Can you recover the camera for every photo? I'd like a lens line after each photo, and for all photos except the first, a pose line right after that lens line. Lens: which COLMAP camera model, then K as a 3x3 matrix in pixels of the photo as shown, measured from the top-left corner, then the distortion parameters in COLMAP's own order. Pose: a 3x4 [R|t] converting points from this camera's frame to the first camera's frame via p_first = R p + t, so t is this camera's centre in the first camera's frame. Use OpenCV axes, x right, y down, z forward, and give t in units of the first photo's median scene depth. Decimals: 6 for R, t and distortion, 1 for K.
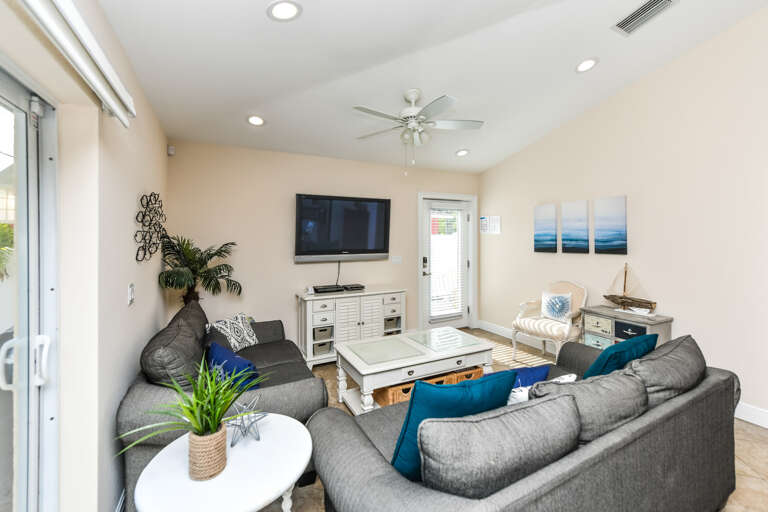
lens RADIAL K [[320.6, 0, 386.0], [0, 320.6, 236.6], [0, 0, 1]] dist [-0.001646, -0.000278]
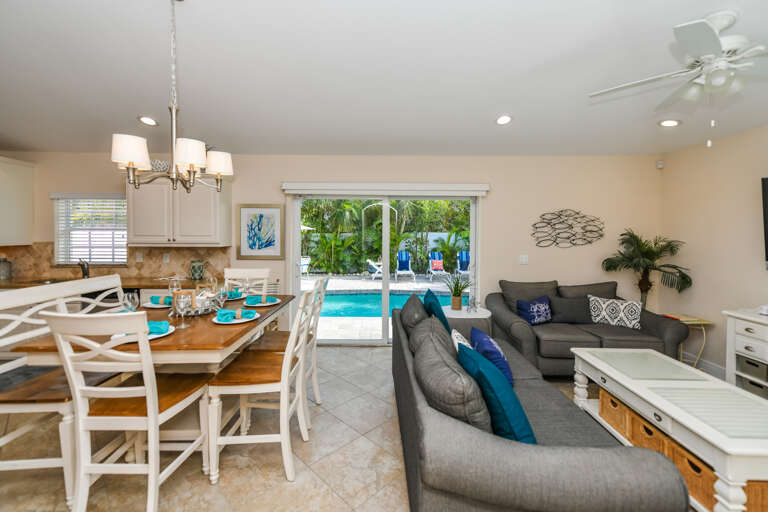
lens RADIAL K [[320.6, 0, 386.0], [0, 320.6, 236.6], [0, 0, 1]] dist [-0.001646, -0.000278]
pose [[-0.477862, 0.003324, -0.878428, 0.719559], [-0.000740, 0.999991, 0.004187, 0.001492], [0.878434, 0.002651, -0.477856, 0.529254]]
